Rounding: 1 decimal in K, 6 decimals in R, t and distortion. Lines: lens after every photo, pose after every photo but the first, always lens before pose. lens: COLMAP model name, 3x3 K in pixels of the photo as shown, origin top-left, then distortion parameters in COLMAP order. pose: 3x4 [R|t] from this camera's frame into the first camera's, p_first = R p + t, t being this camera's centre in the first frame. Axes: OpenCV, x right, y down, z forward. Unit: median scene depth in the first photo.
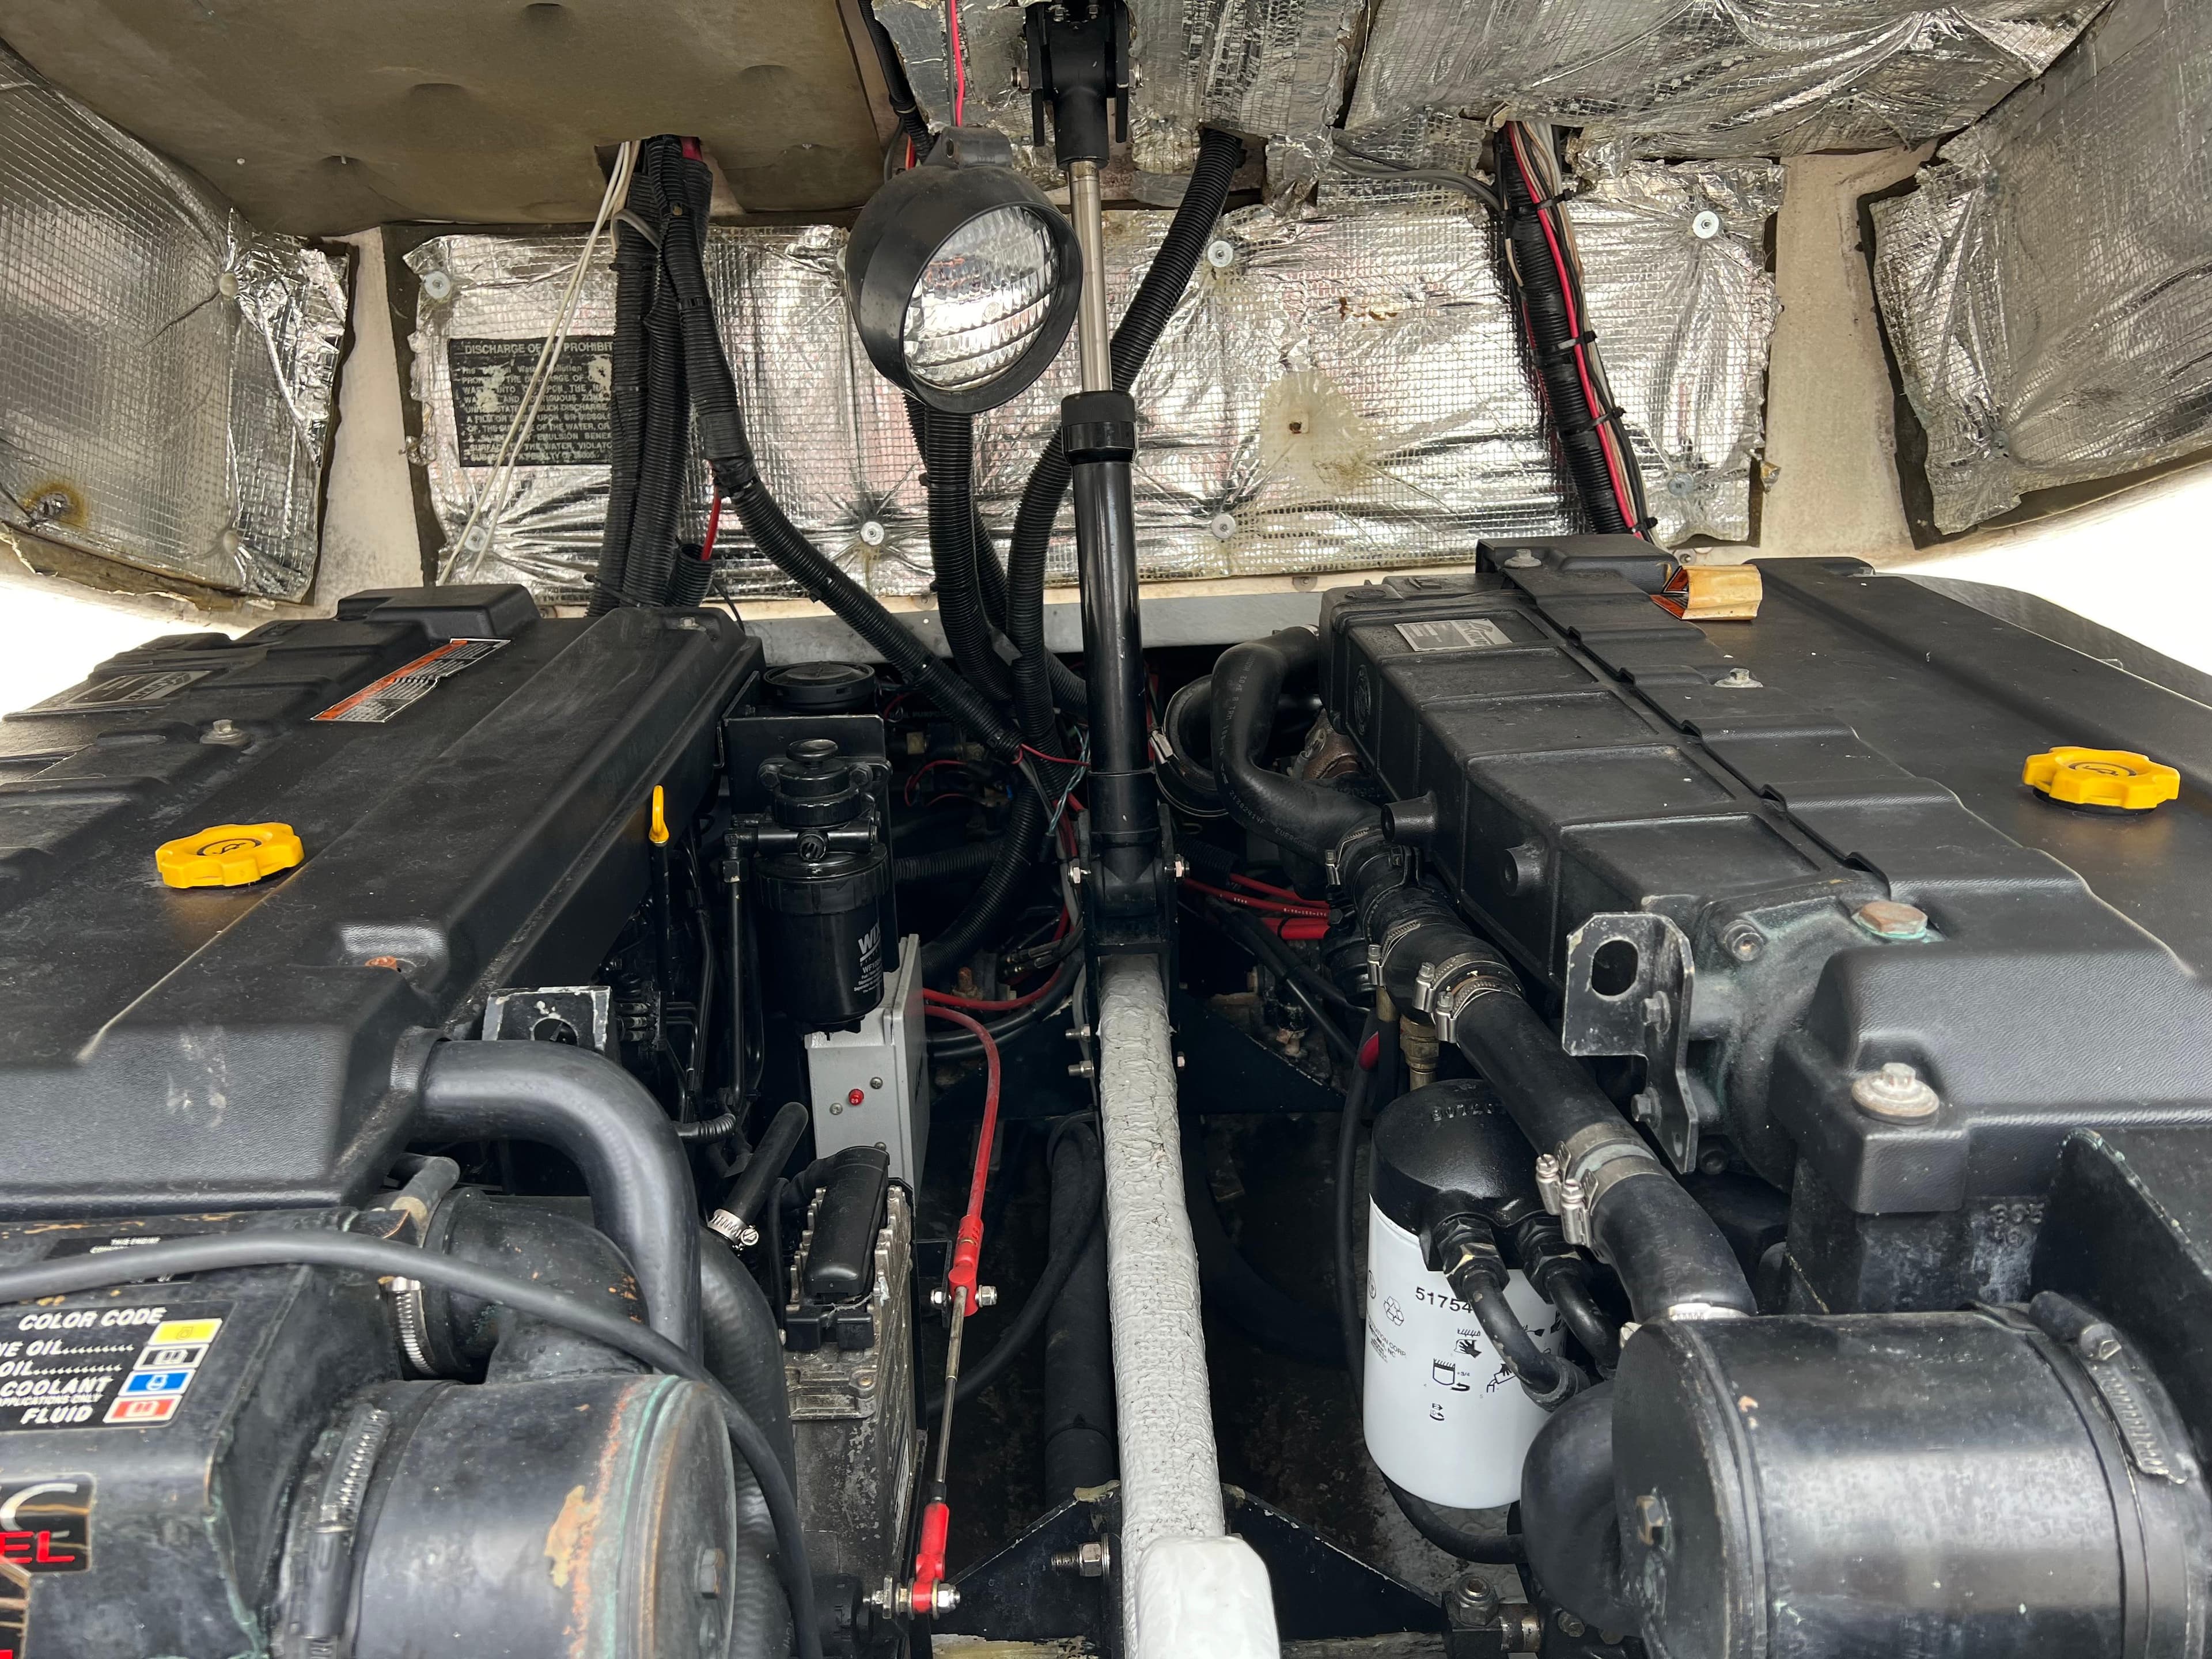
lens RADIAL K [[1674.5, 0, 1106.0], [0, 1674.5, 829.5], [0, 0, 1]] dist [0.049067, -0.054880]
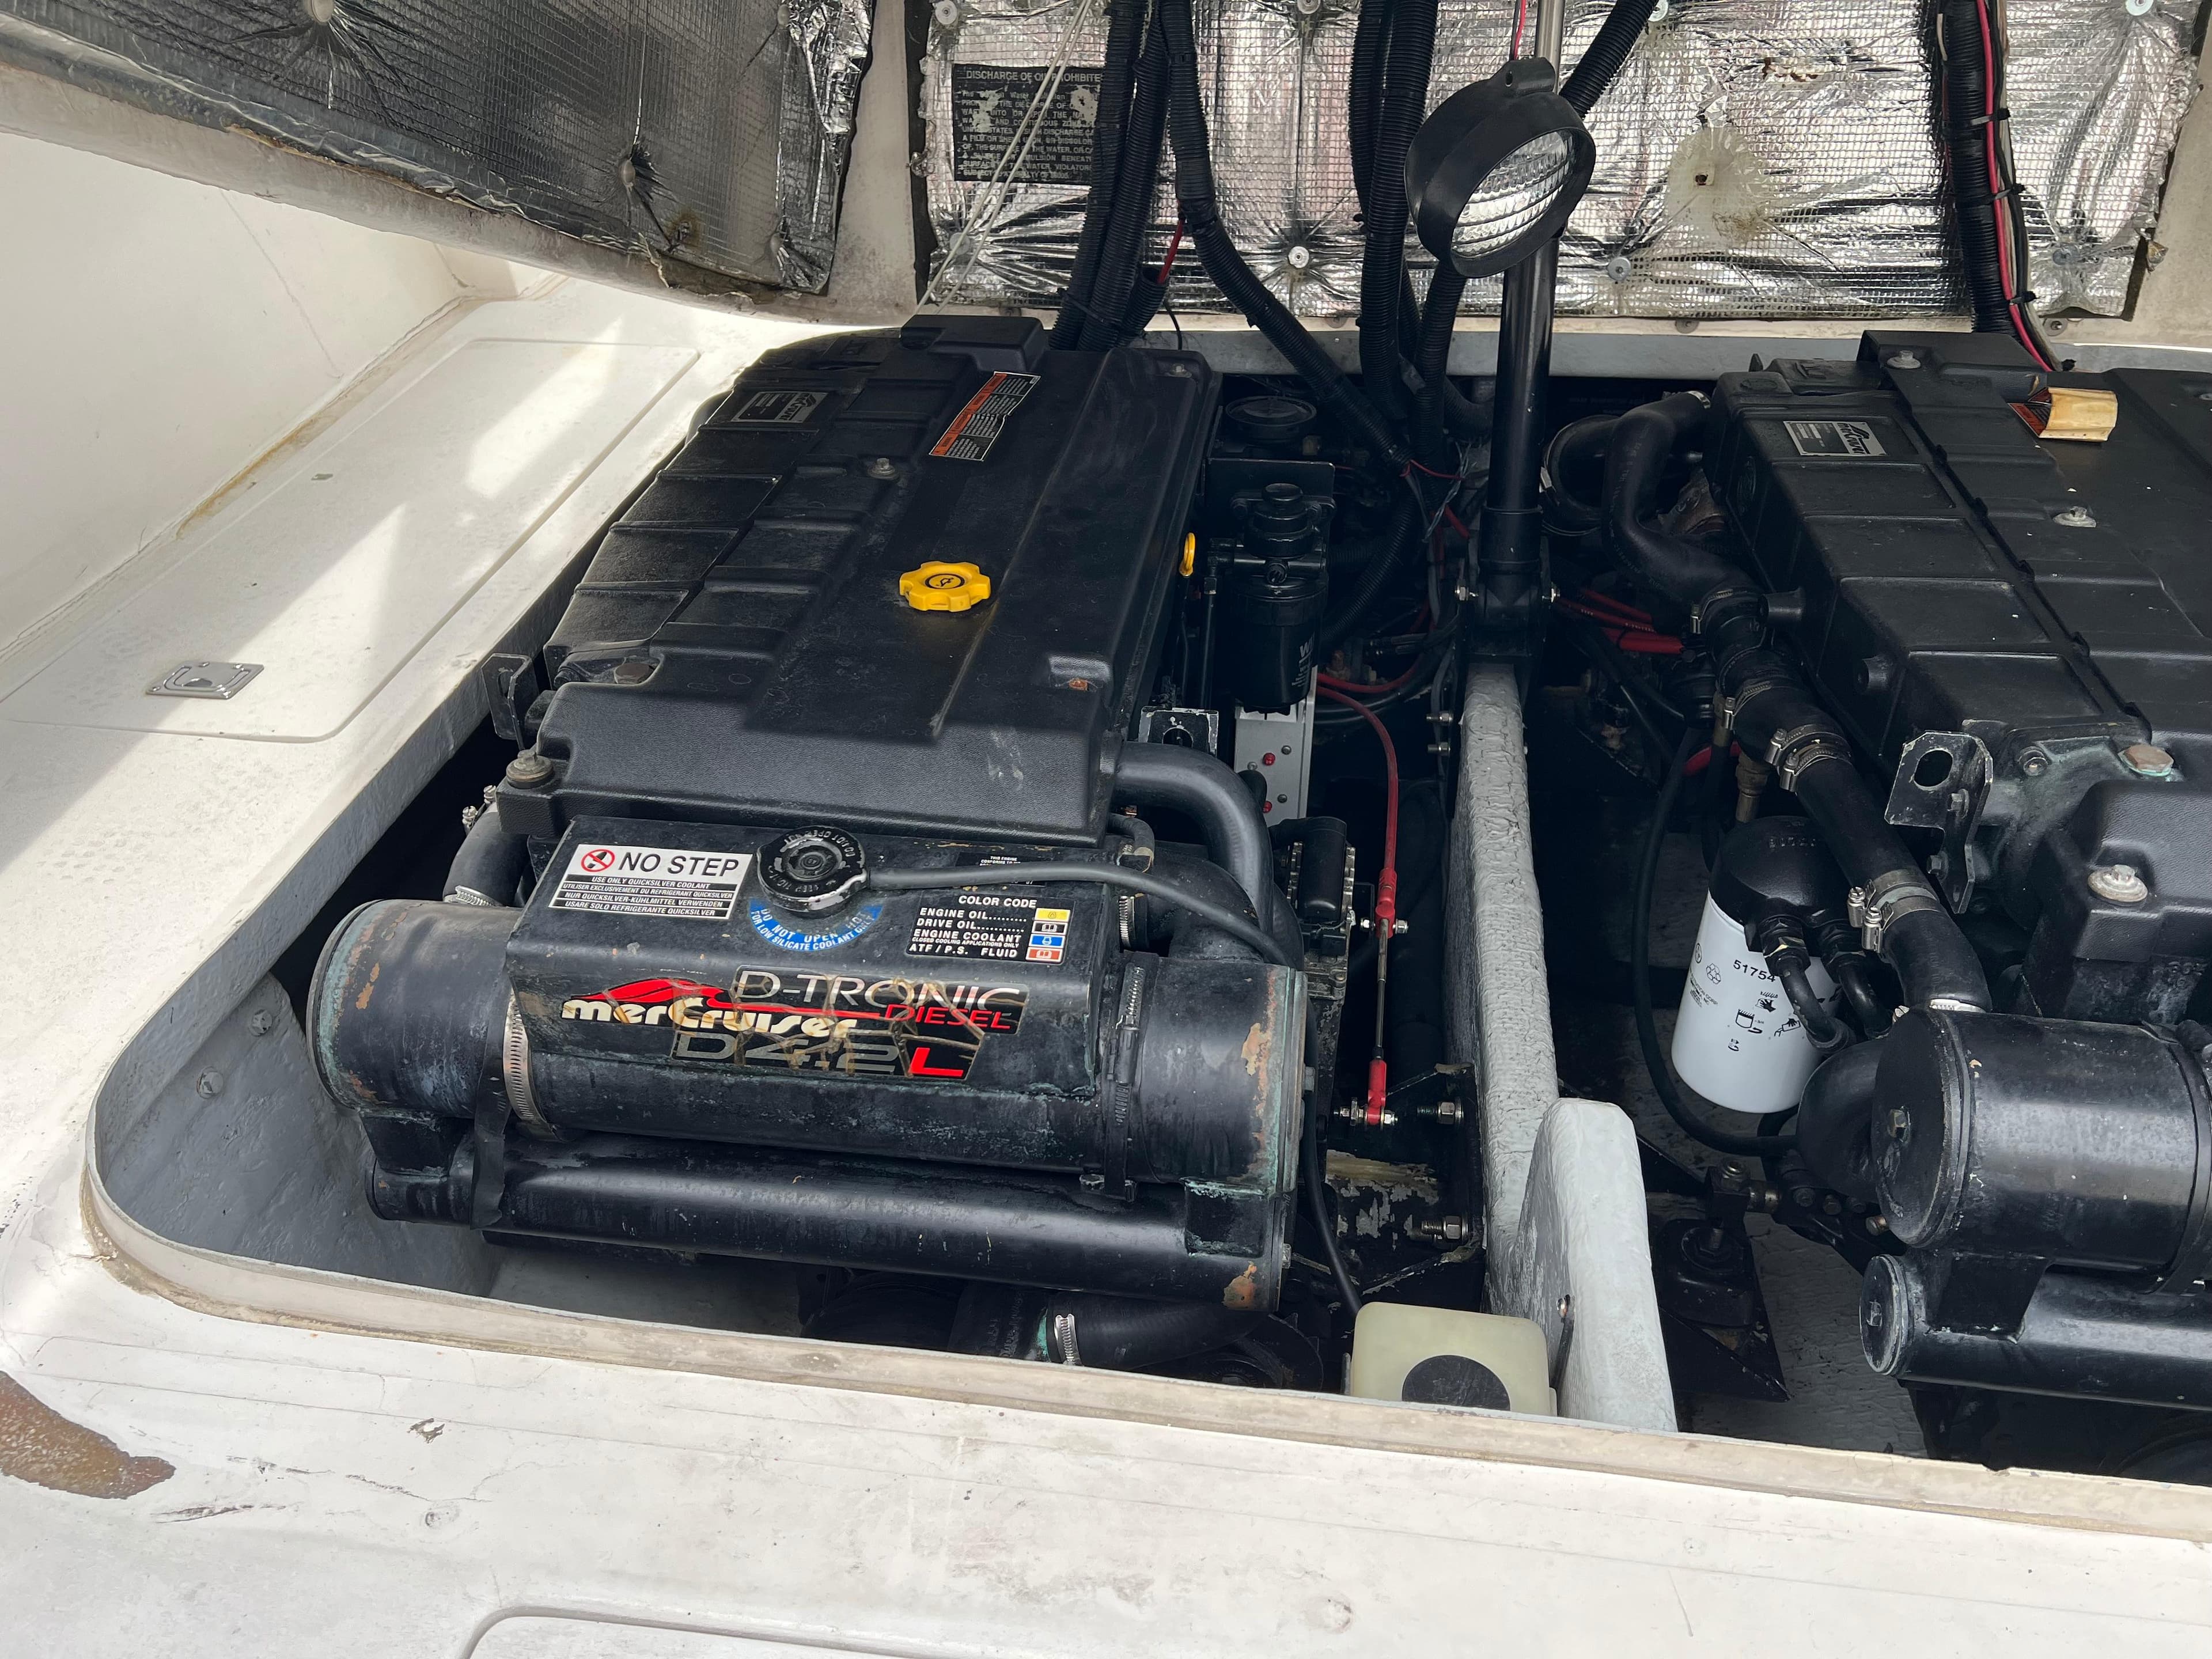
lens RADIAL K [[1674.5, 0, 1106.0], [0, 1674.5, 829.5], [0, 0, 1]] dist [0.049067, -0.054880]
pose [[0.986207, 0.105453, -0.127578, -0.156215], [-0.072696, 0.968414, 0.238514, -0.122941], [0.148701, -0.225950, 0.962723, -0.382295]]
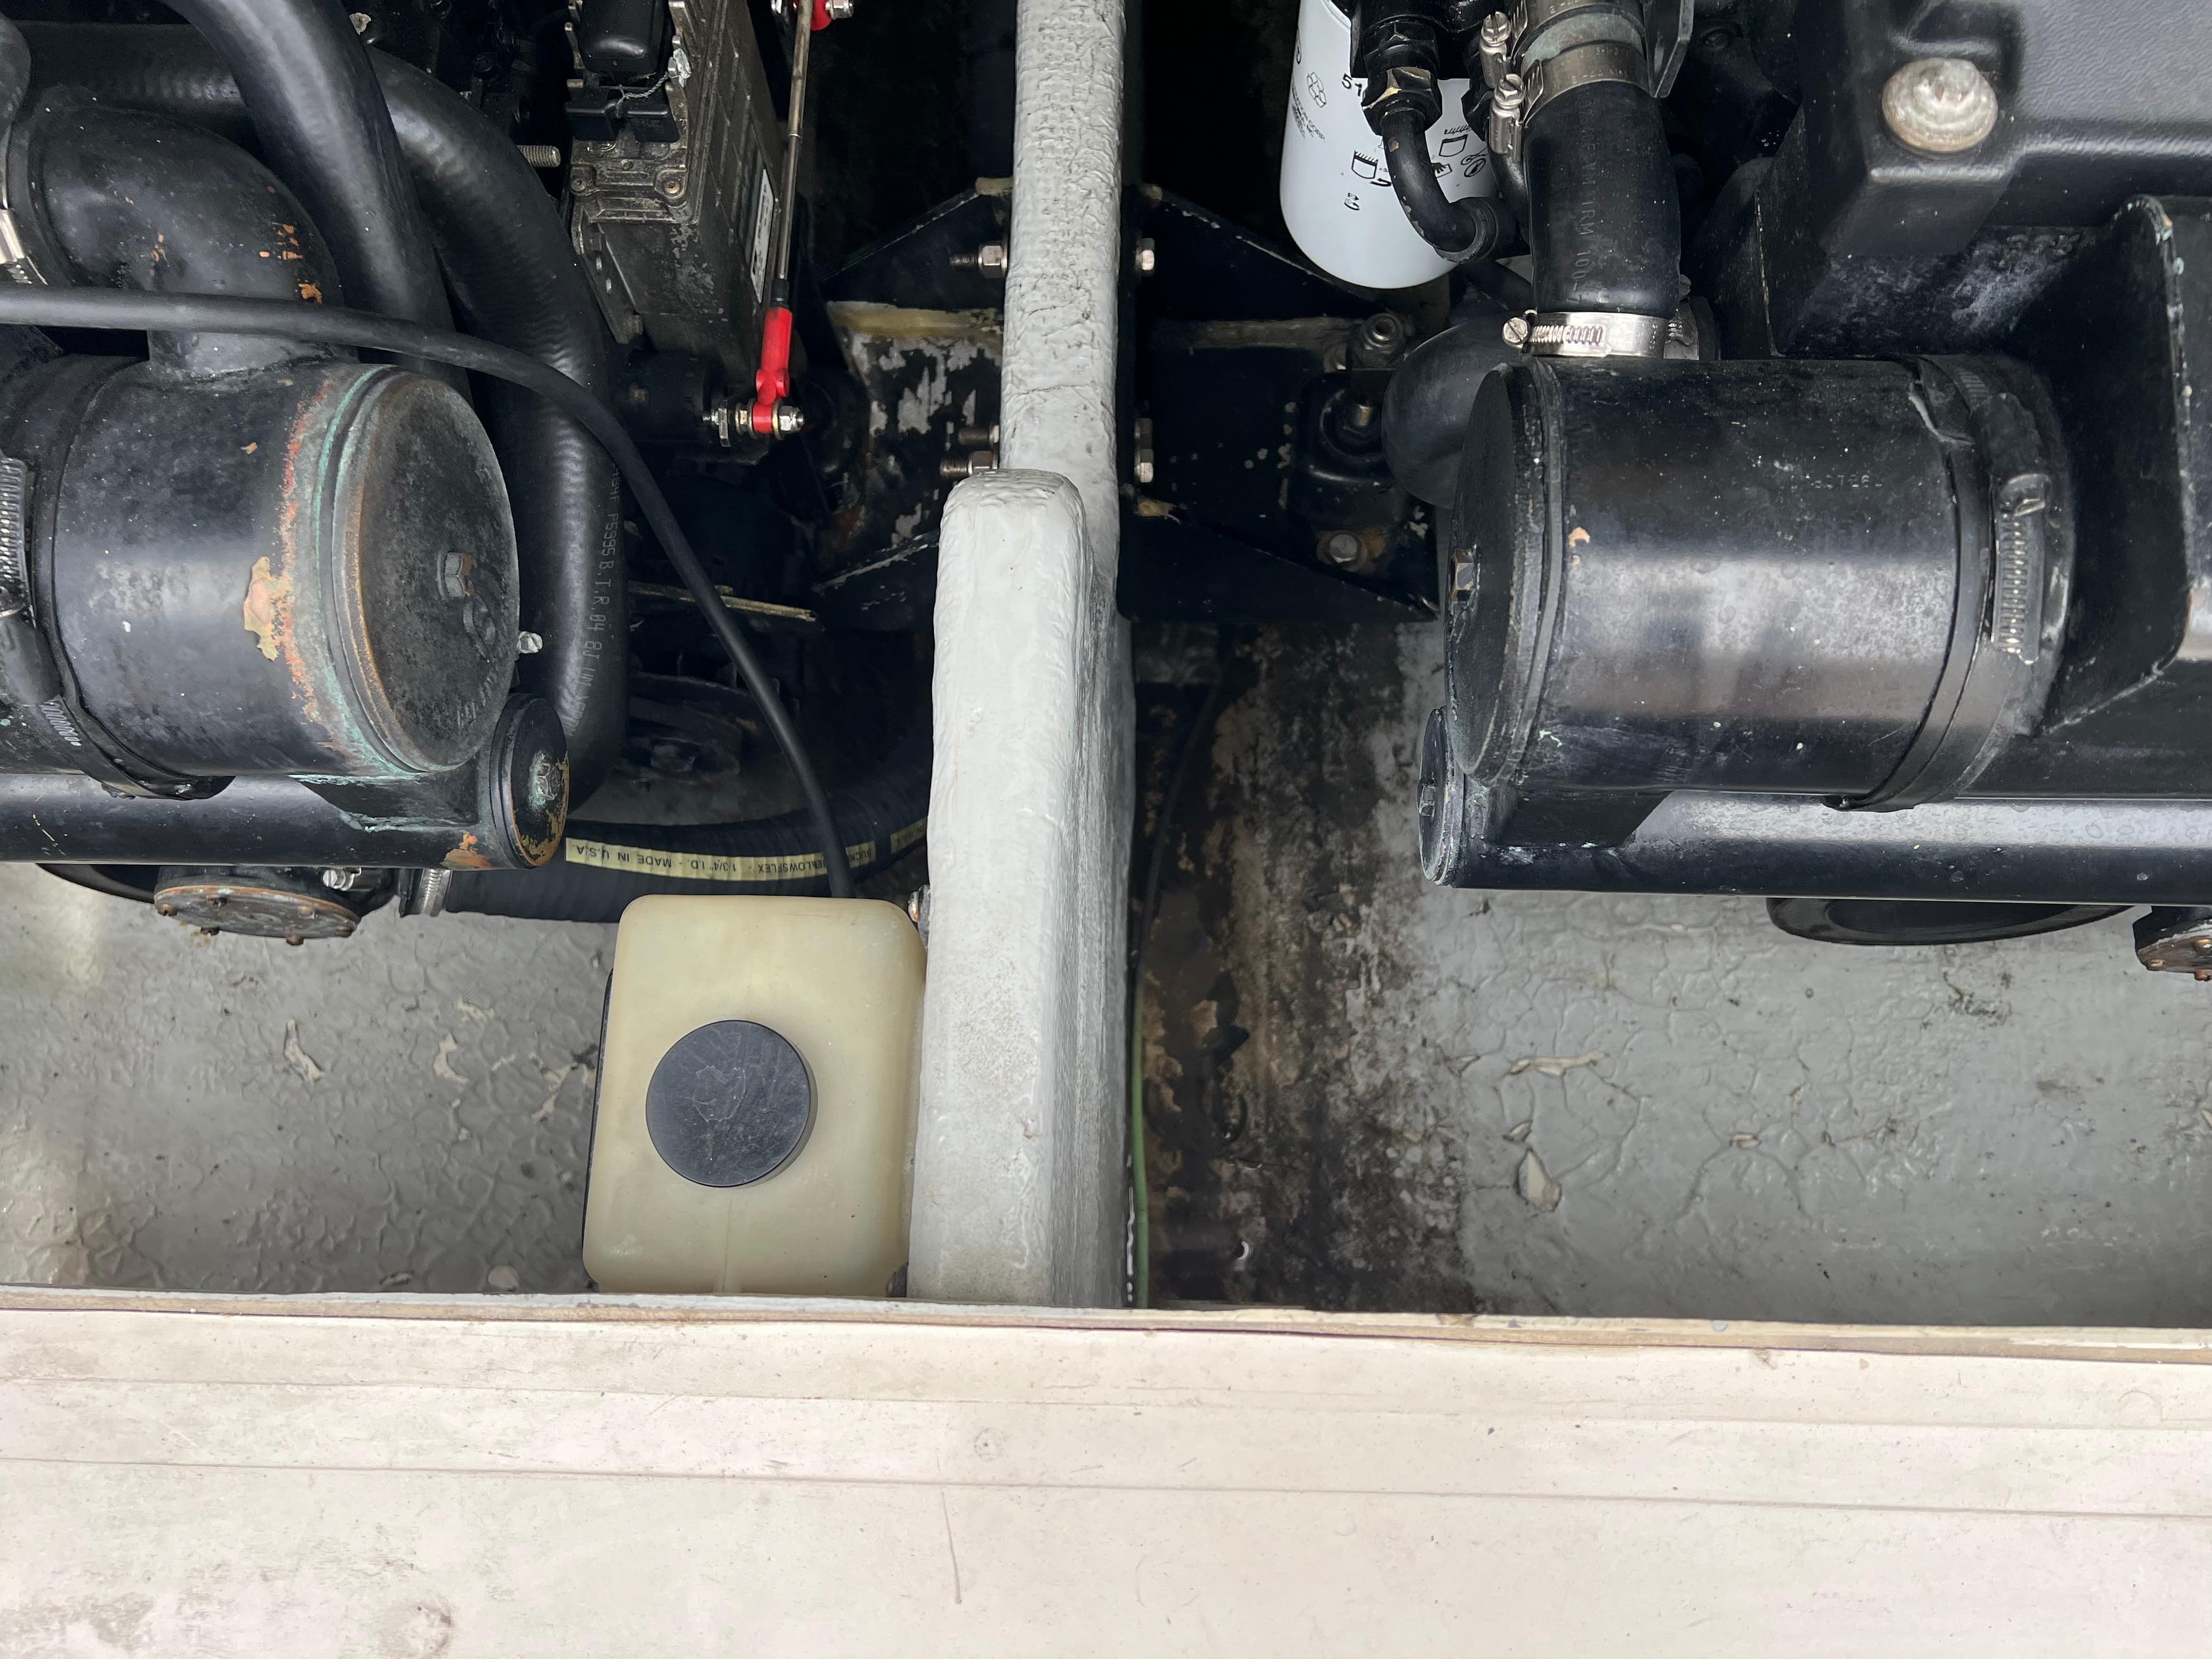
lens RADIAL K [[1674.5, 0, 1106.0], [0, 1674.5, 829.5], [0, 0, 1]] dist [0.049067, -0.054880]
pose [[0.999076, 0.041537, -0.011059, 0.090491], [-0.016345, 0.605085, 0.795993, -0.146026], [0.039755, -0.795077, 0.605205, 0.205807]]
